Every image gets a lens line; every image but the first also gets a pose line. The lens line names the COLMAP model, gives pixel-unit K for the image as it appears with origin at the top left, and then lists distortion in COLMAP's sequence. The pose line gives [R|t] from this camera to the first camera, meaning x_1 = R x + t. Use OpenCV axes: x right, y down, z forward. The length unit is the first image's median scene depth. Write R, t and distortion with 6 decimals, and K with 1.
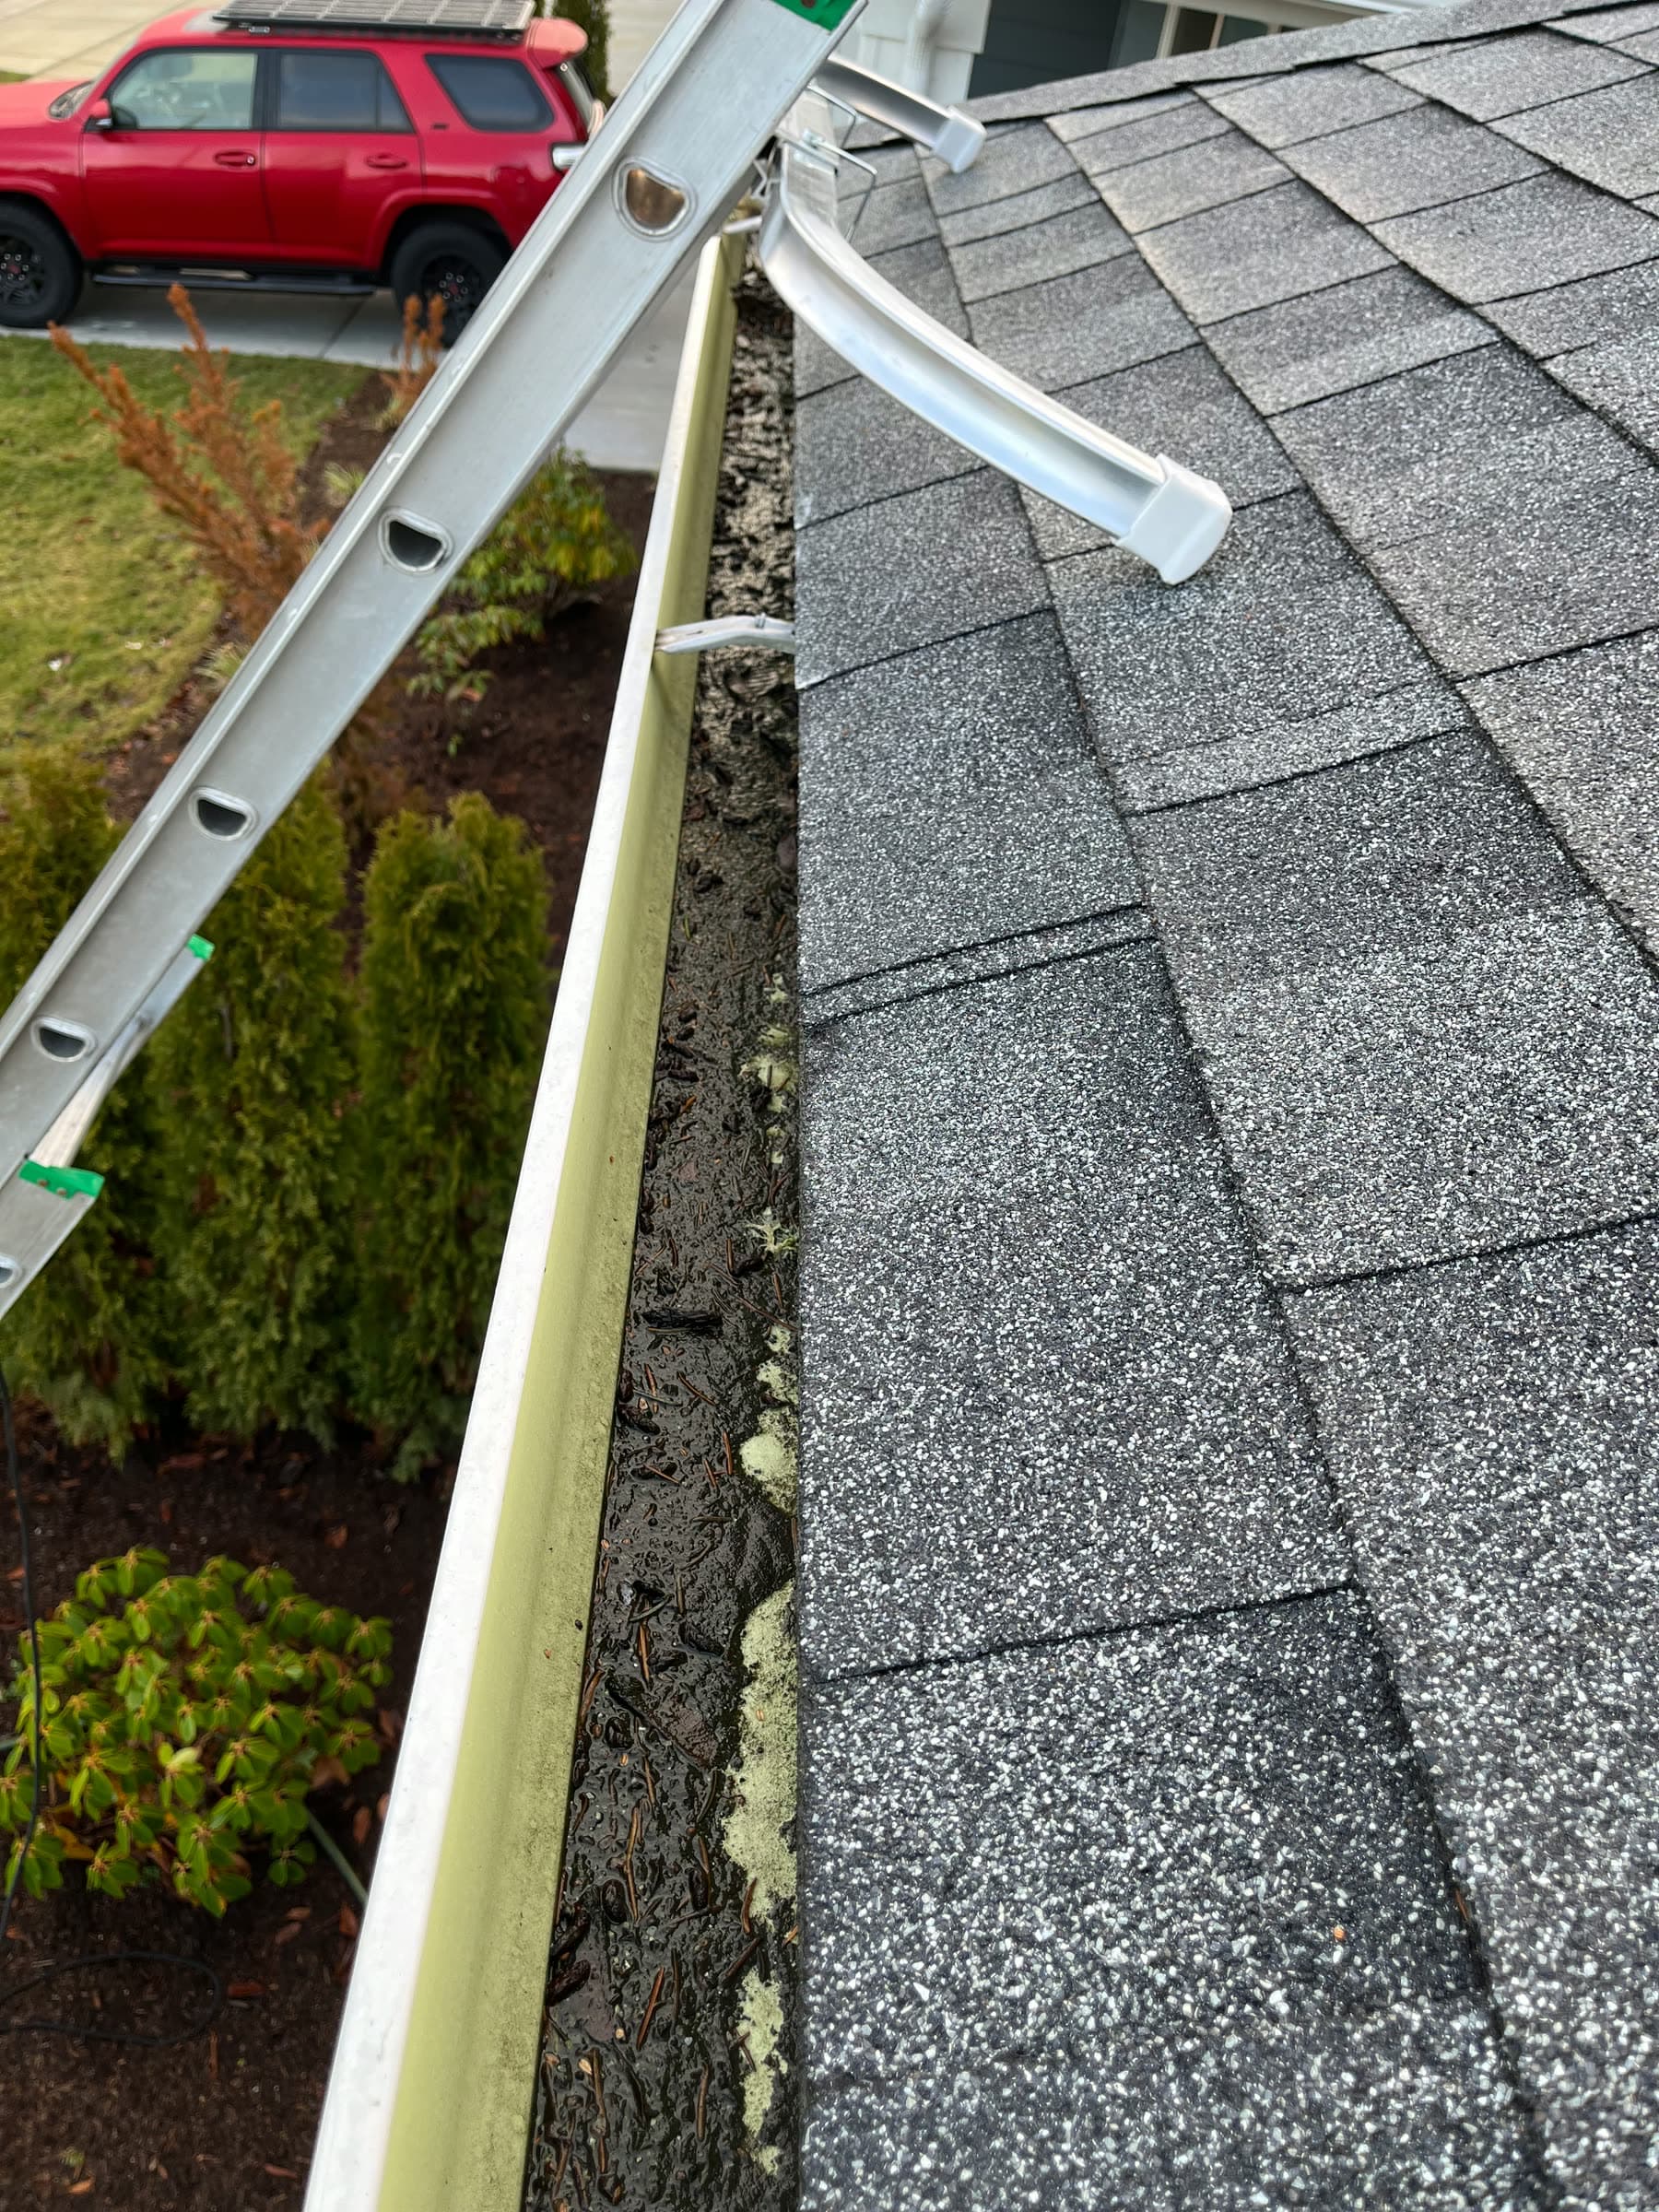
lens RADIAL K [[1668.6, 0, 817.7], [0, 1668.6, 1113.1], [0, 0, 1]] dist [0.062064, -0.070475]
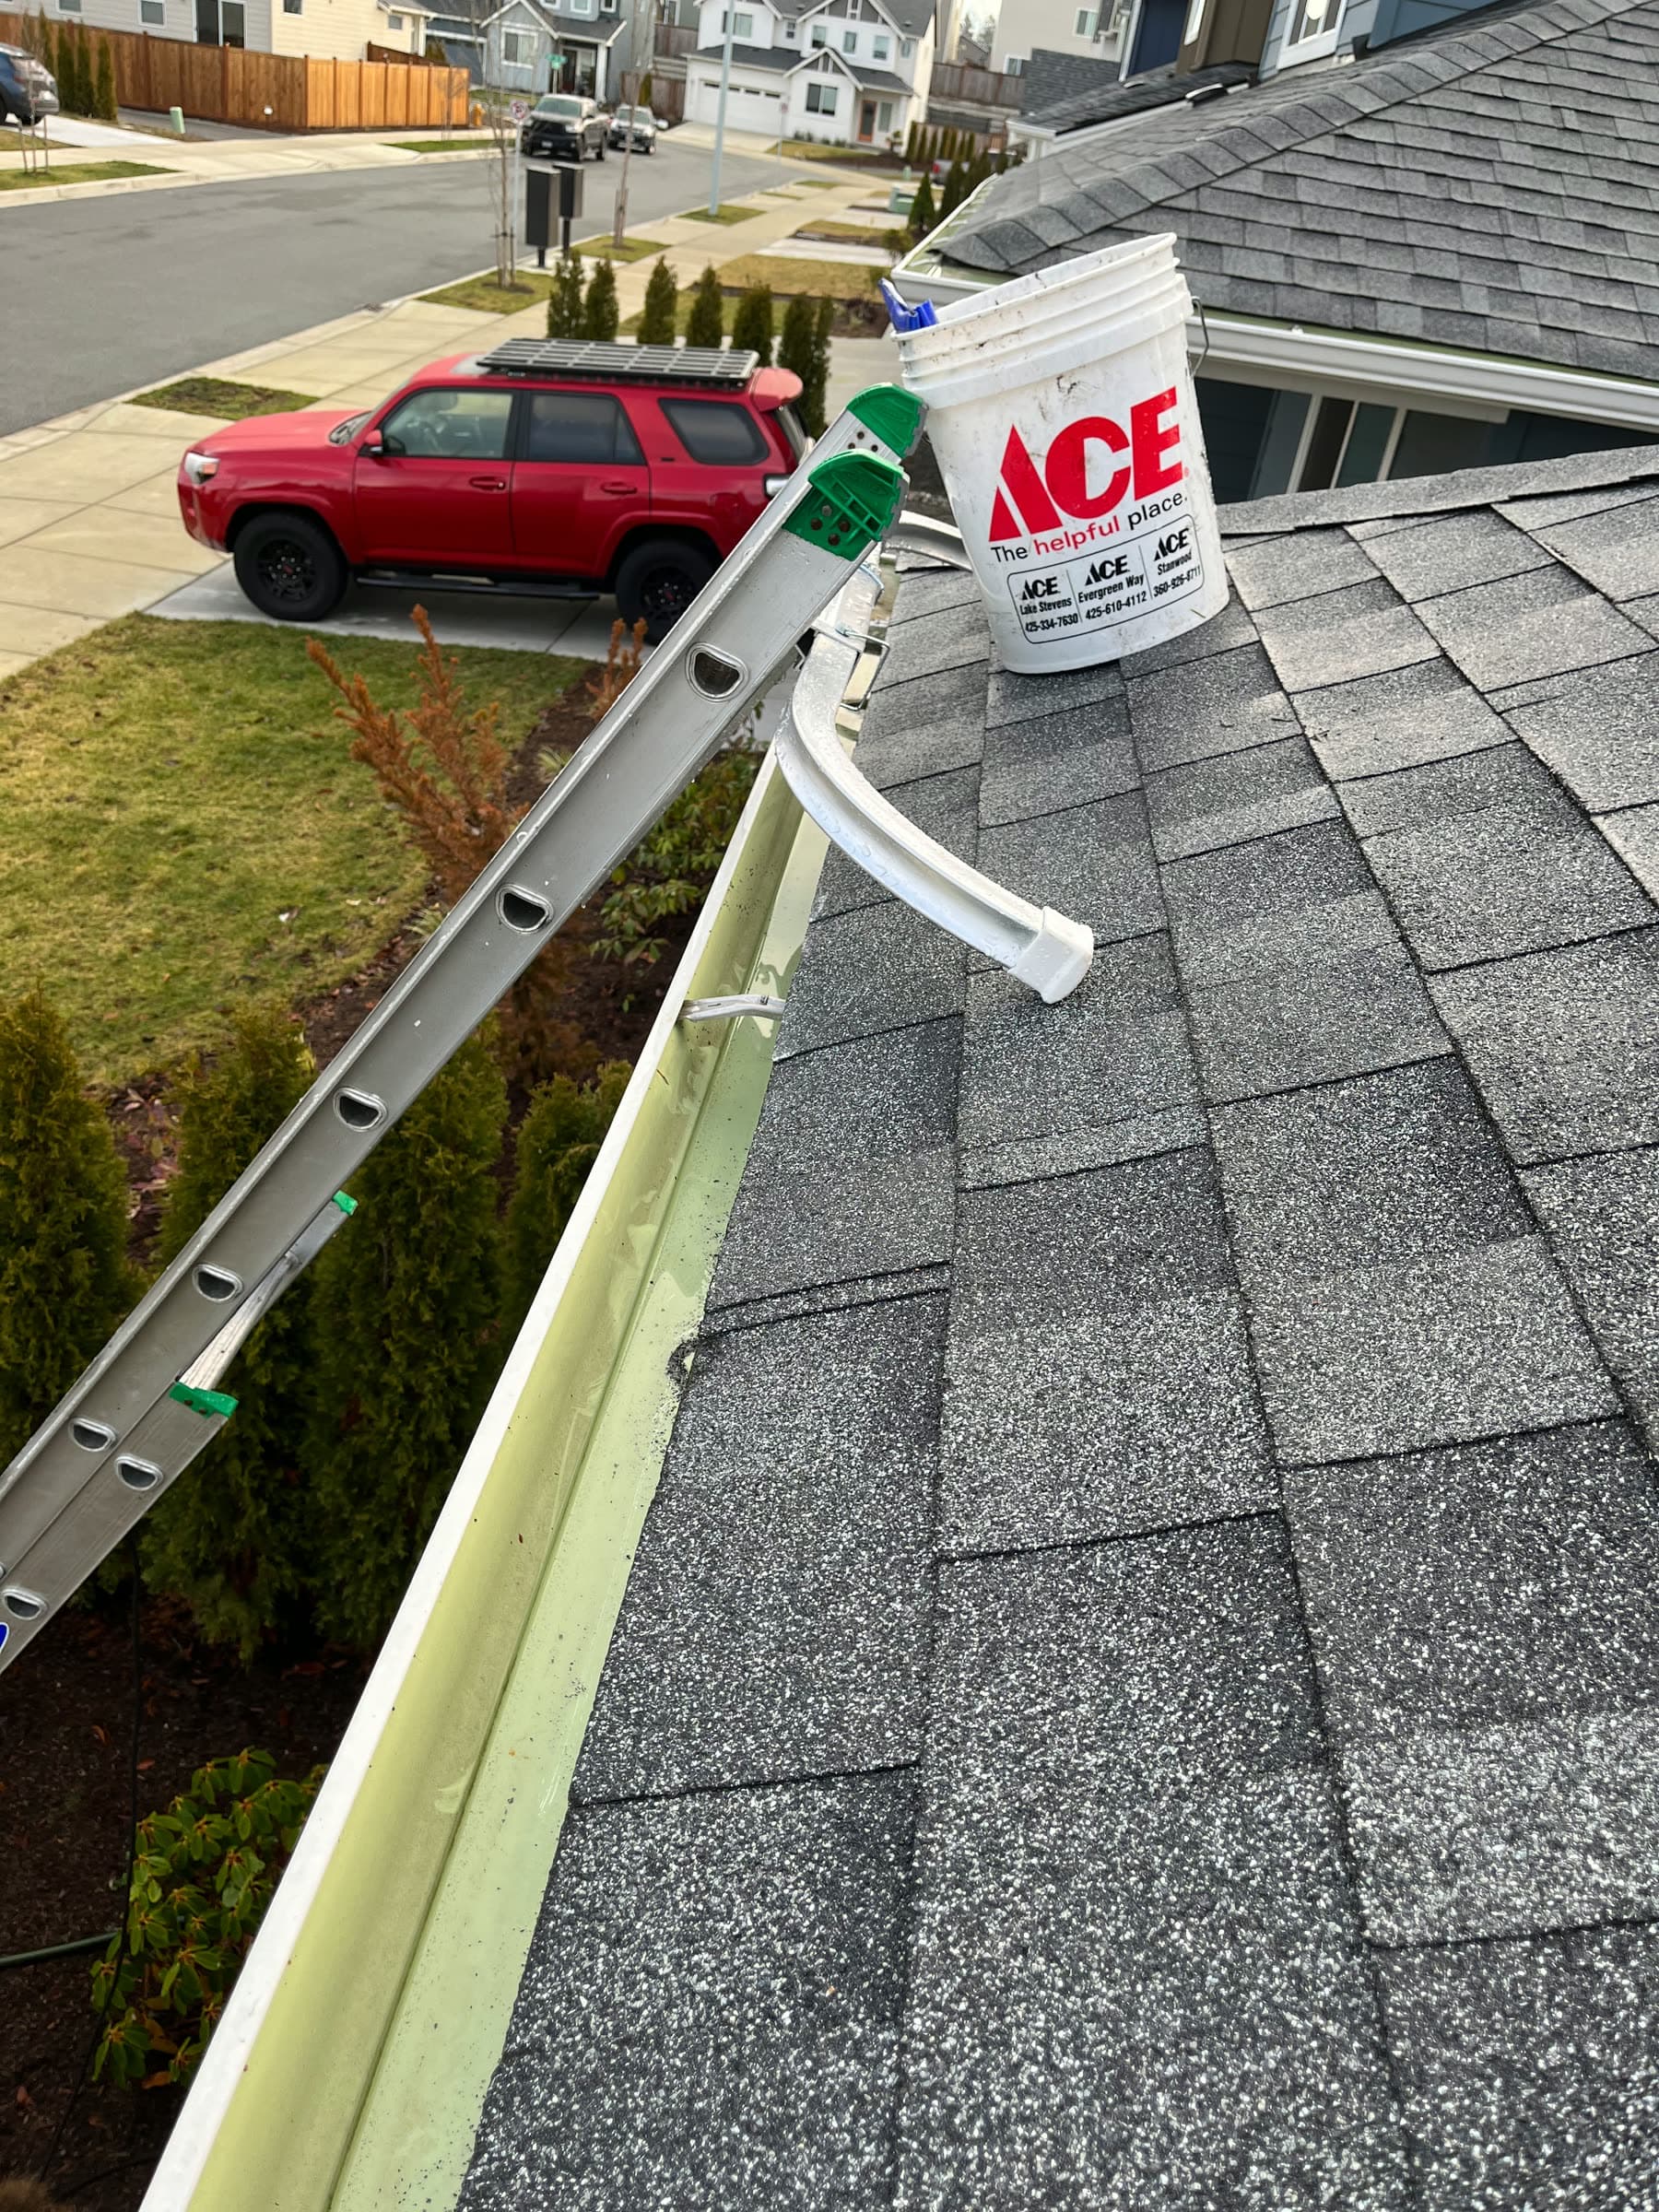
lens RADIAL K [[1668.6, 0, 817.7], [0, 1668.6, 1113.1], [0, 0, 1]] dist [0.062064, -0.070475]
pose [[0.993137, 0.049192, -0.106109, 0.314832], [-0.064106, 0.987777, -0.142078, -0.063682], [0.097822, 0.147905, 0.984152, -0.496168]]
